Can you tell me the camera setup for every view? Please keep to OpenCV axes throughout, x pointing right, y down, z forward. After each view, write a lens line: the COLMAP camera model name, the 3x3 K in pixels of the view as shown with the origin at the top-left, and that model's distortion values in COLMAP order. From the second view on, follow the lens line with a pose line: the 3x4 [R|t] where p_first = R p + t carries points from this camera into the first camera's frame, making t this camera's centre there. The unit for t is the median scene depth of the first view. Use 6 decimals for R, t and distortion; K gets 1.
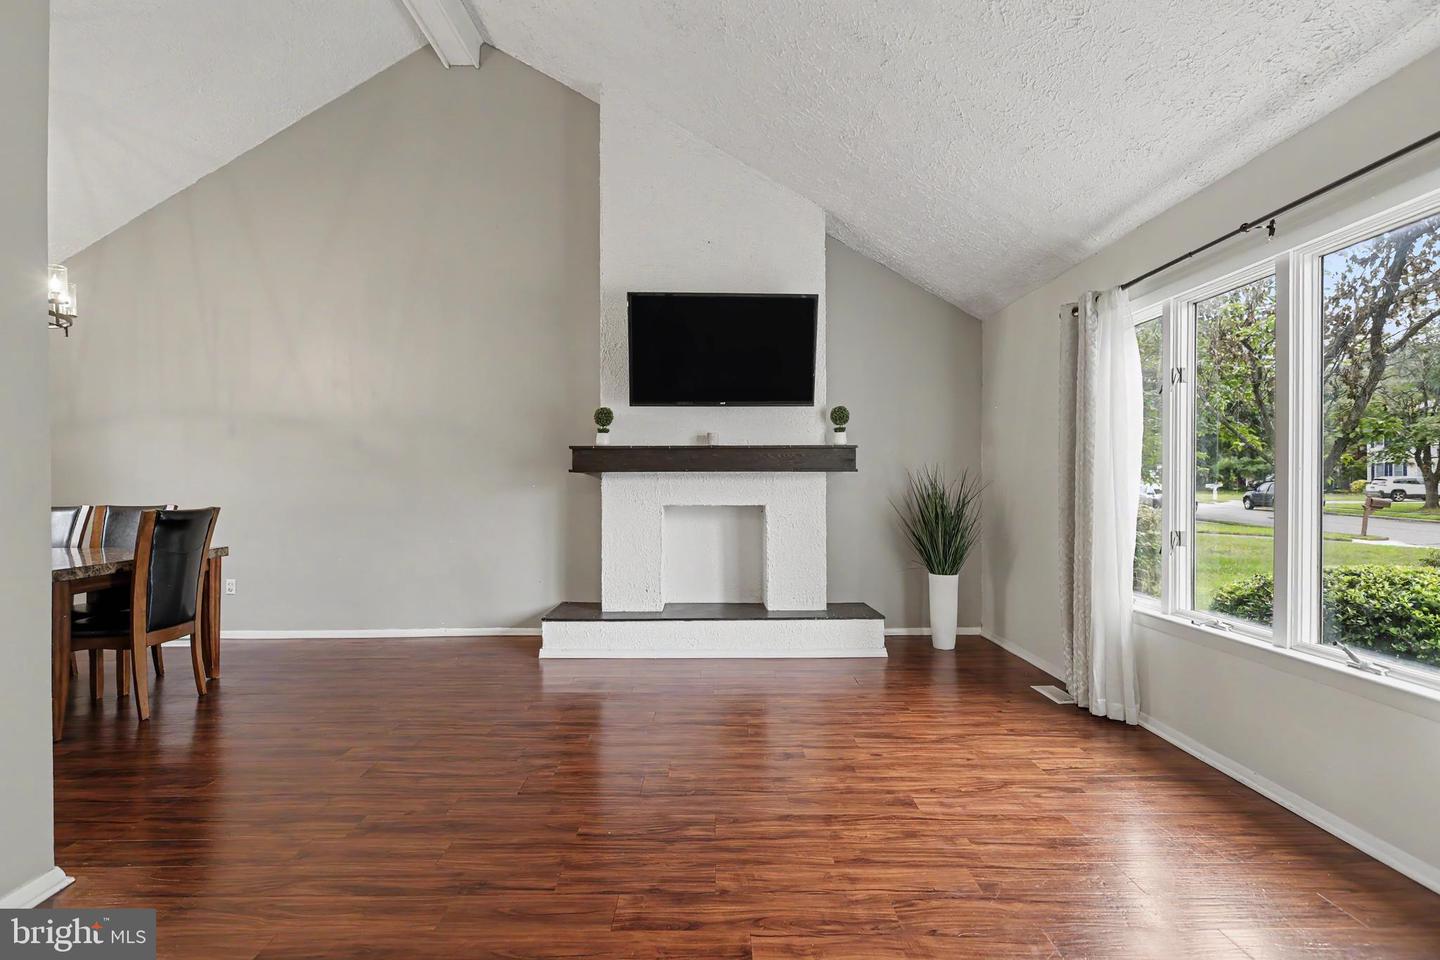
lens RADIAL K [[654.1, 0, 720.2], [0, 654.1, 484.4], [0, 0, 1]] dist [-0.005095, 0.003054]
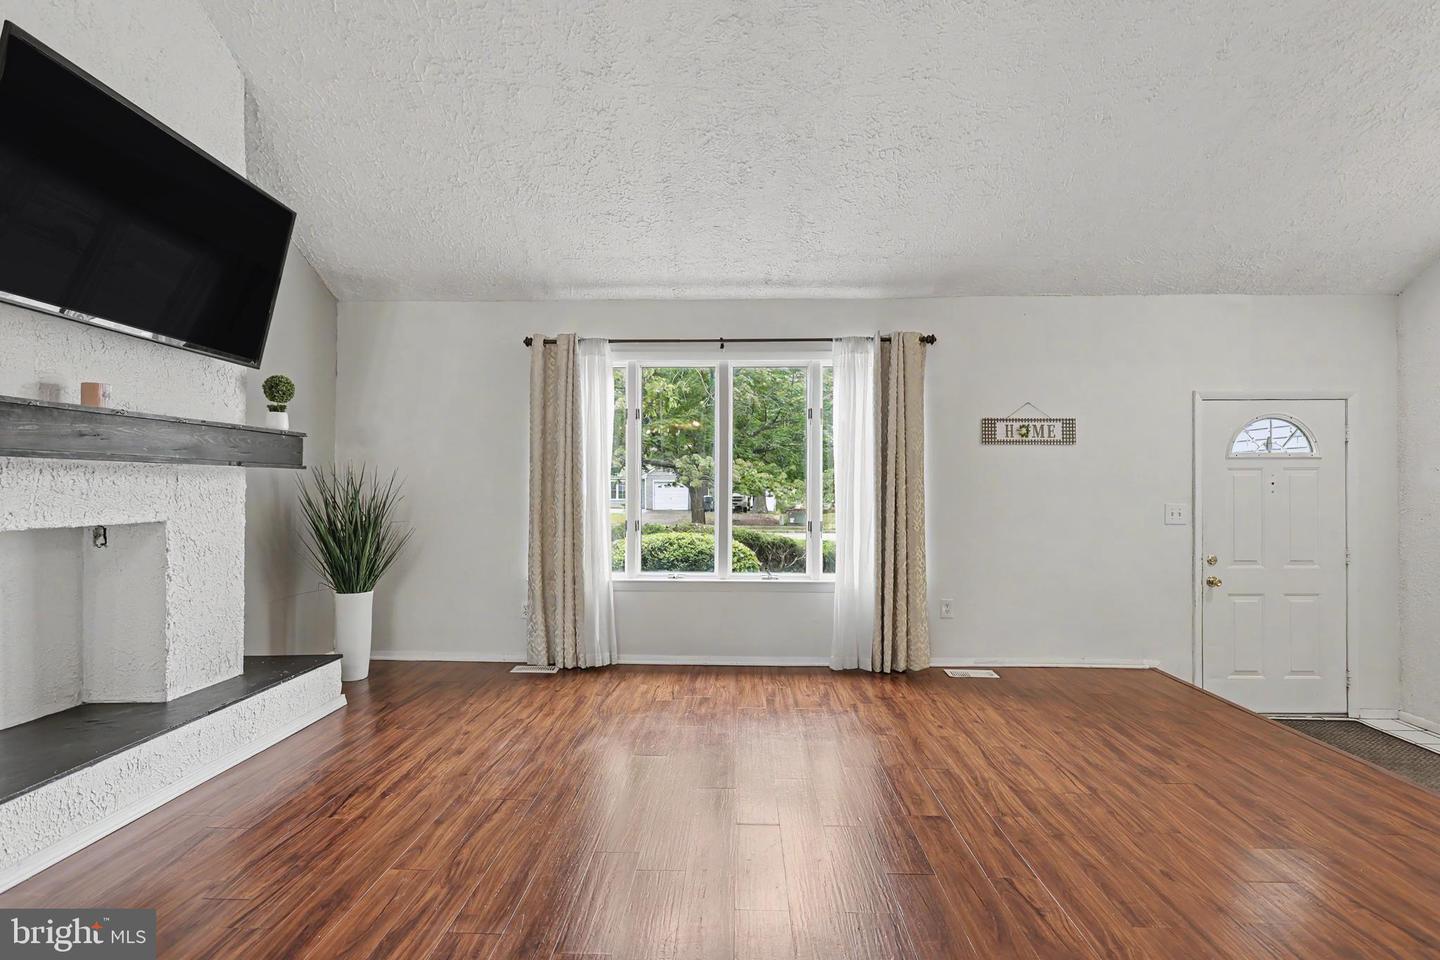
lens RADIAL K [[654.1, 0, 717.9], [0, 654.1, 487.4], [0, 0, 1]] dist [-0.005095, 0.003054]
pose [[0.045611, 0.004294, 0.998950, -0.669101], [-0.003056, 0.999987, -0.004159, 0.003325], [-0.998955, -0.002863, 0.045623, 0.666585]]
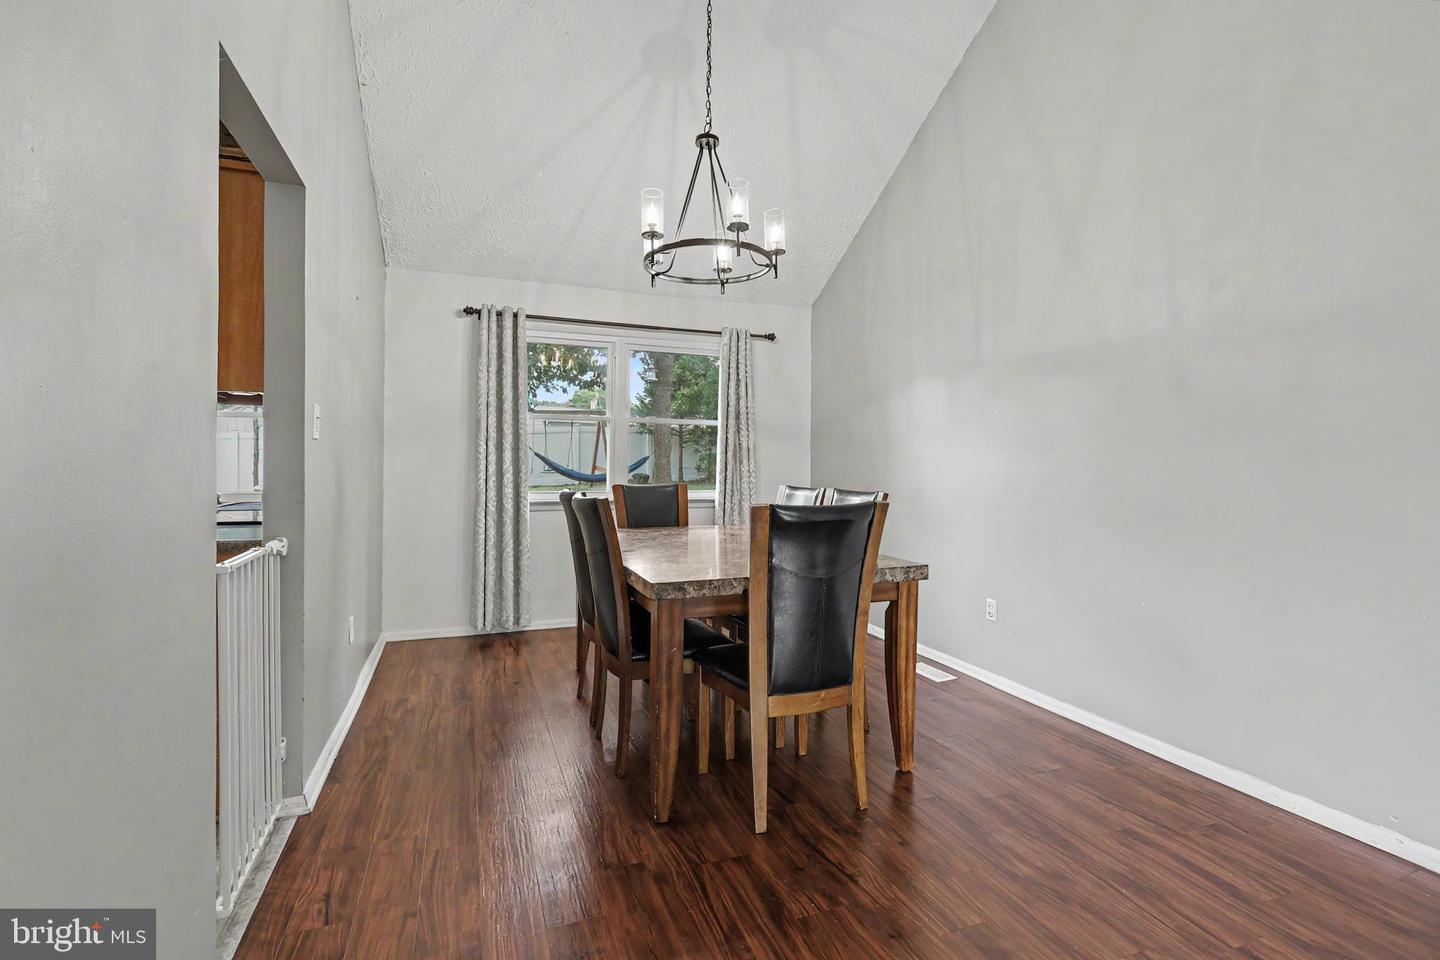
lens RADIAL K [[654.1, 0, 708.9], [0, 654.1, 470.1], [0, 0, 1]] dist [-0.005095, 0.003054]
pose [[0.338495, 0.018537, -0.940786, -0.287659], [-0.009405, 0.999823, 0.016317, -0.002584], [0.940921, 0.003325, 0.338610, 0.699110]]
